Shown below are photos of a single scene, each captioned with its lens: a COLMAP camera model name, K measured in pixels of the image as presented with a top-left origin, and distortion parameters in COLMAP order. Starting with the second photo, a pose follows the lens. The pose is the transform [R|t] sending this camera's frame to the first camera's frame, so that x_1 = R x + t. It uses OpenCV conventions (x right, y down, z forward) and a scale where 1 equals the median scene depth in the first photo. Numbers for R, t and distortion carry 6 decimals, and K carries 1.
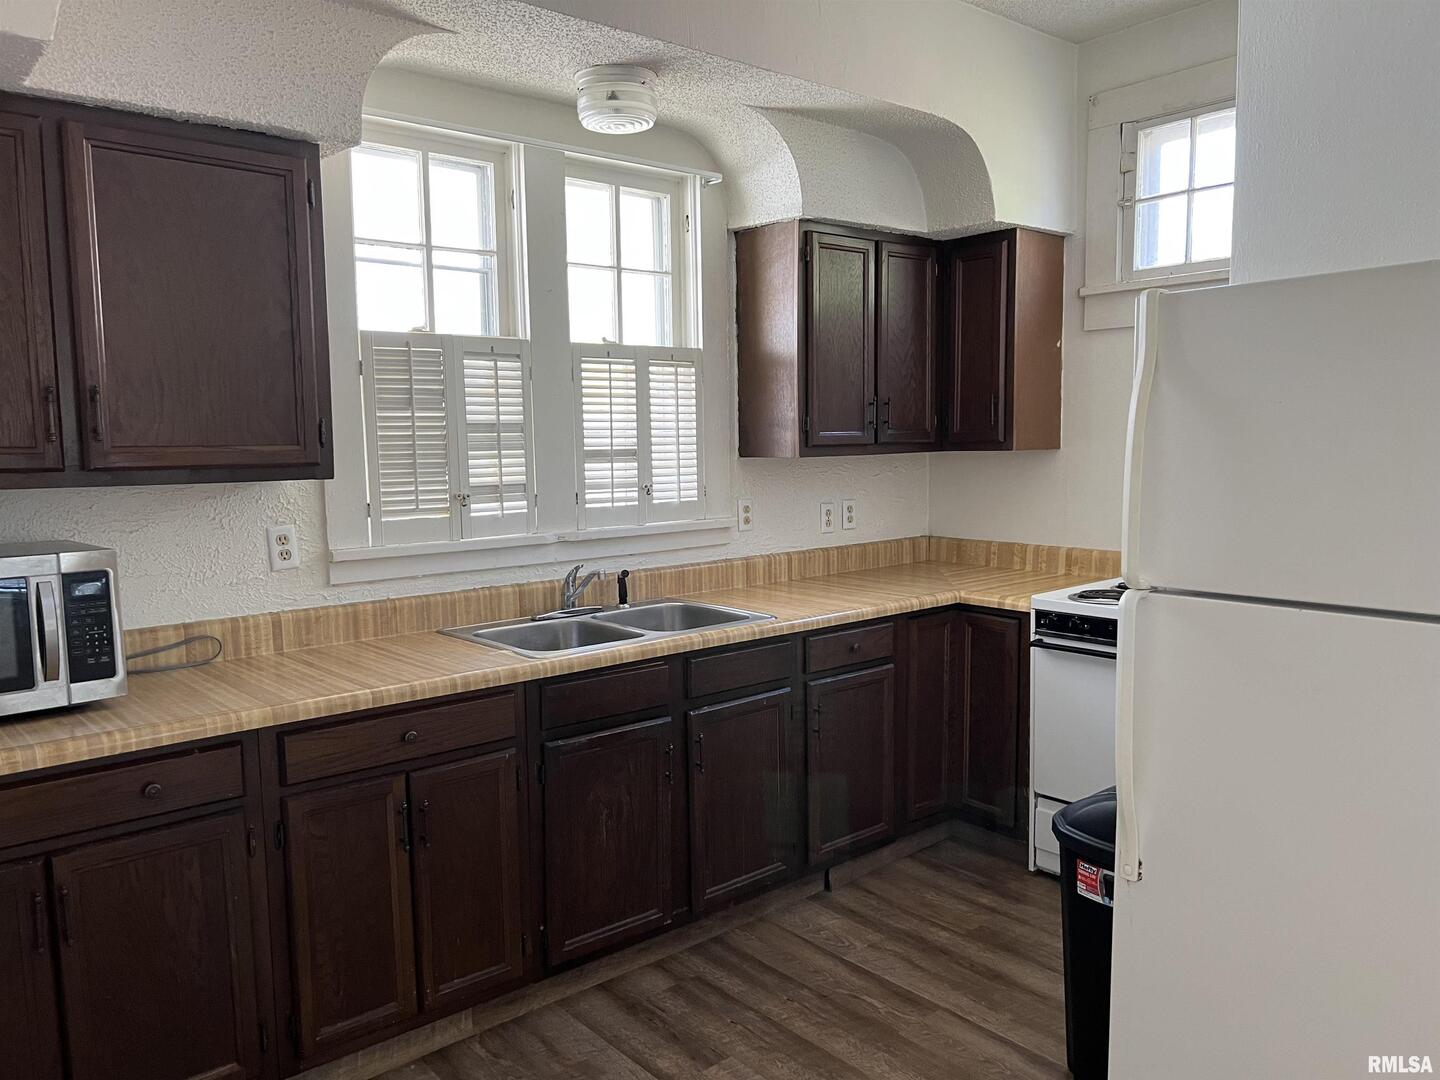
lens RADIAL K [[1072.6, 0, 721.4], [0, 1072.6, 549.5], [0, 0, 1]] dist [0.078516, -0.111199]
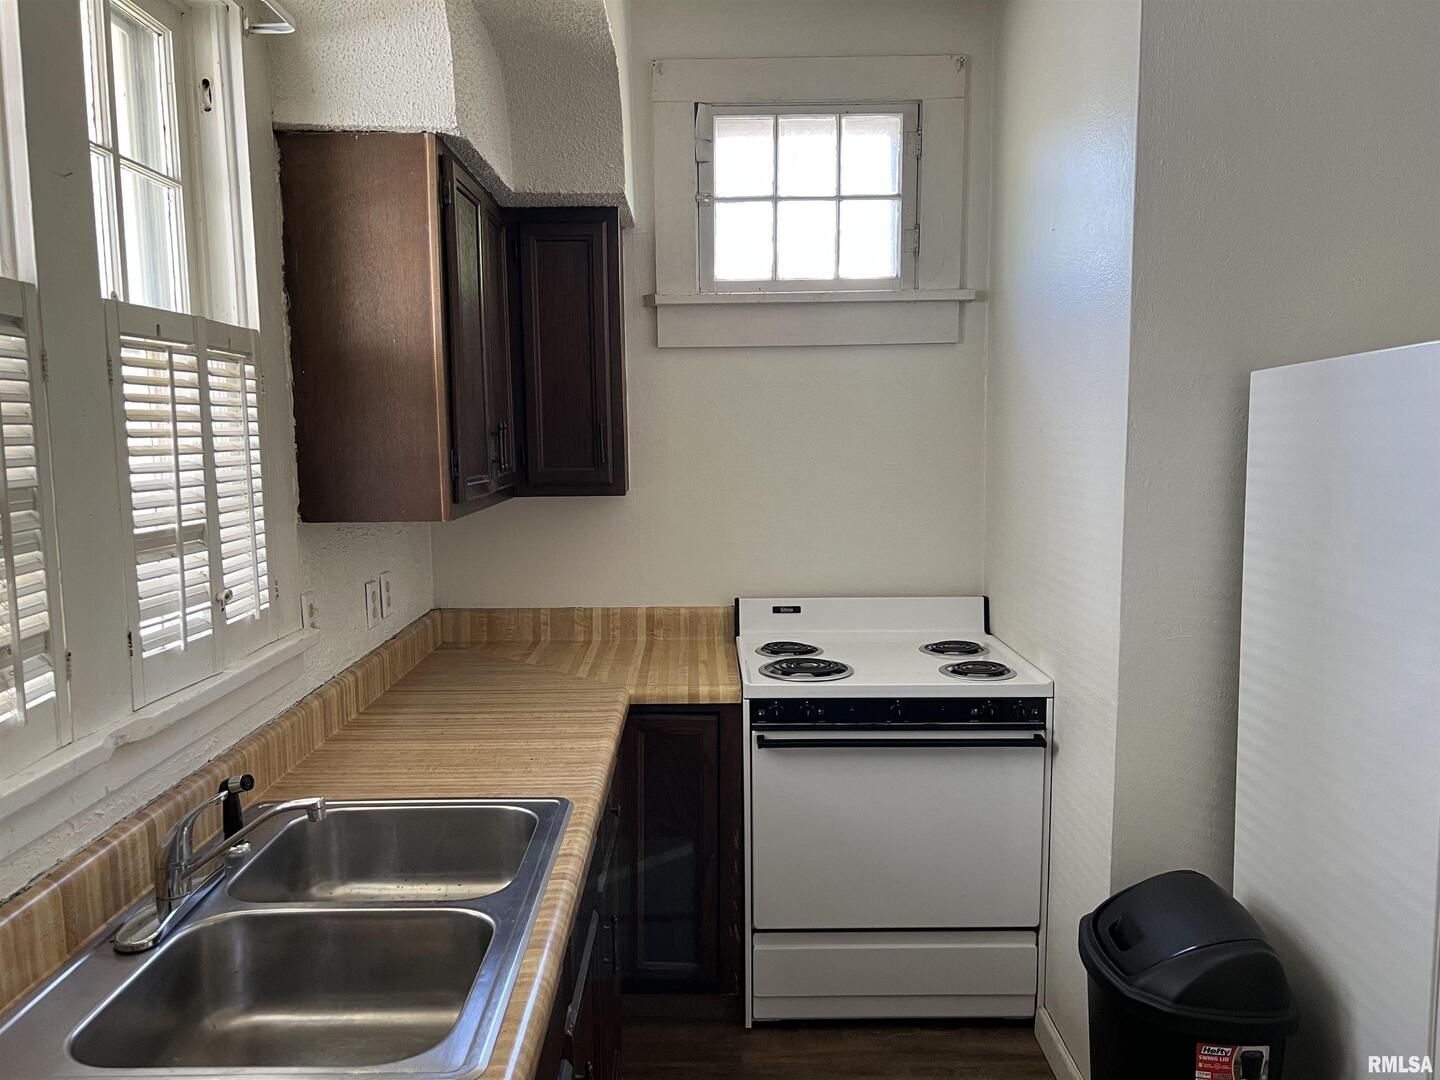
lens RADIAL K [[1072.6, 0, 721.4], [0, 1072.6, 549.5], [0, 0, 1]] dist [0.078516, -0.111199]
pose [[0.656881, -0.075620, 0.750192, -0.318270], [0.082130, 0.996214, 0.028505, -0.081263], [-0.749508, 0.042889, 0.660605, 0.518500]]
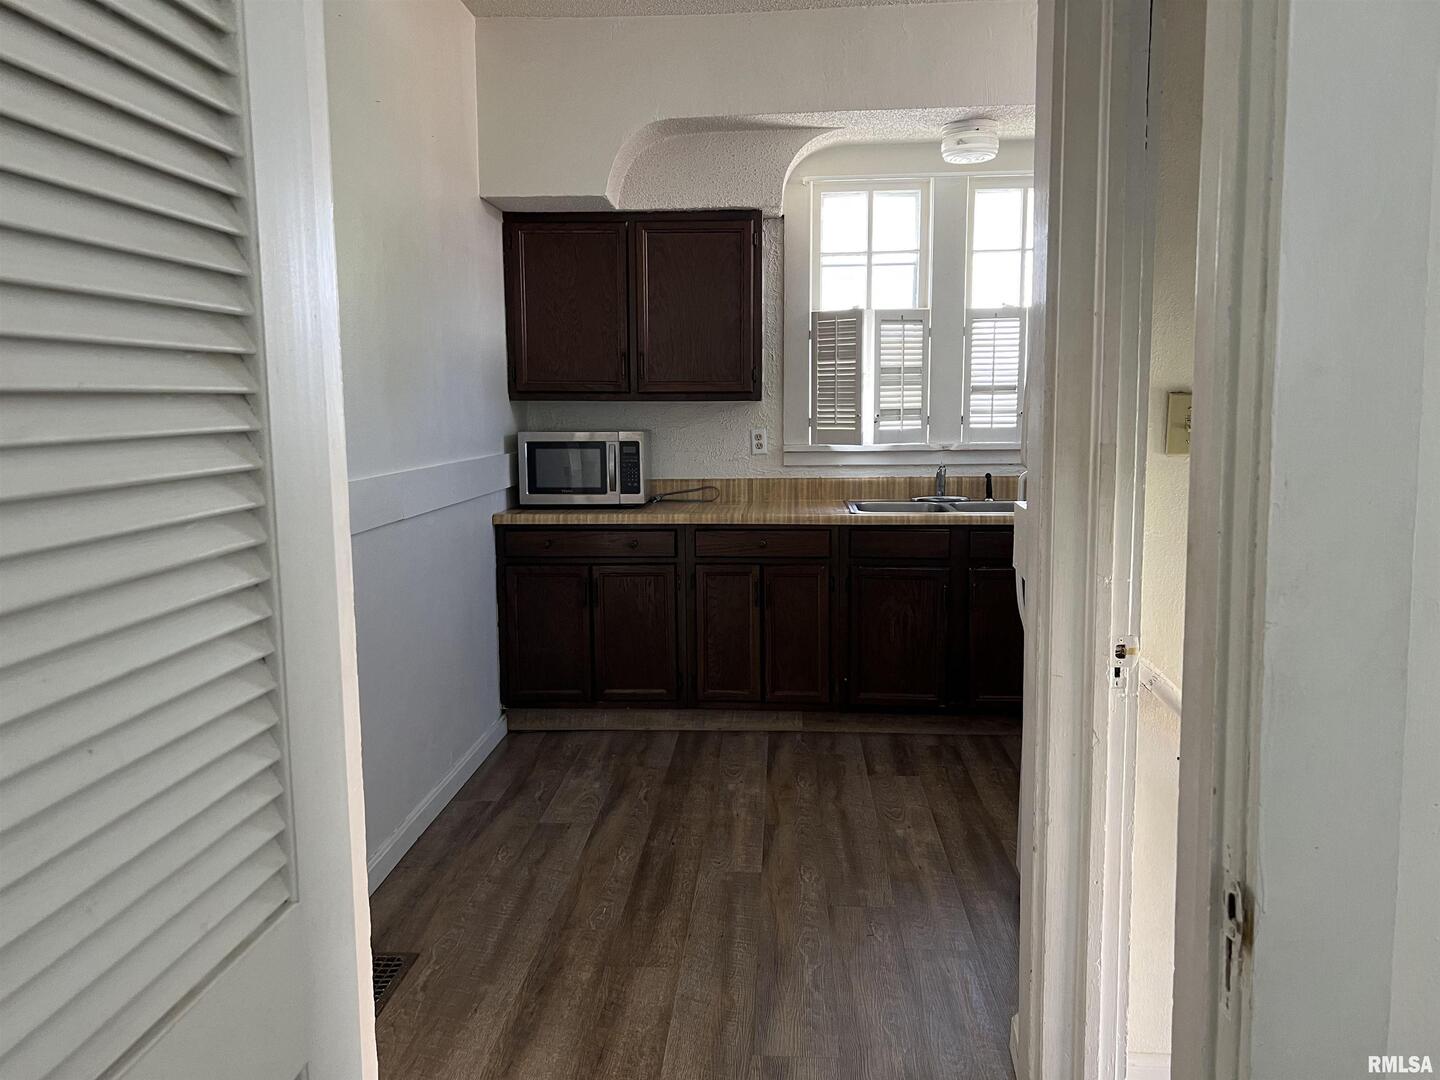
lens RADIAL K [[1072.6, 0, 721.4], [0, 1072.6, 549.5], [0, 0, 1]] dist [0.078516, -0.111199]
pose [[0.706921, 0.103922, -0.699617, 0.658988], [-0.072961, 0.994585, 0.074014, 0.040048], [0.703520, -0.001277, 0.710675, -0.227068]]
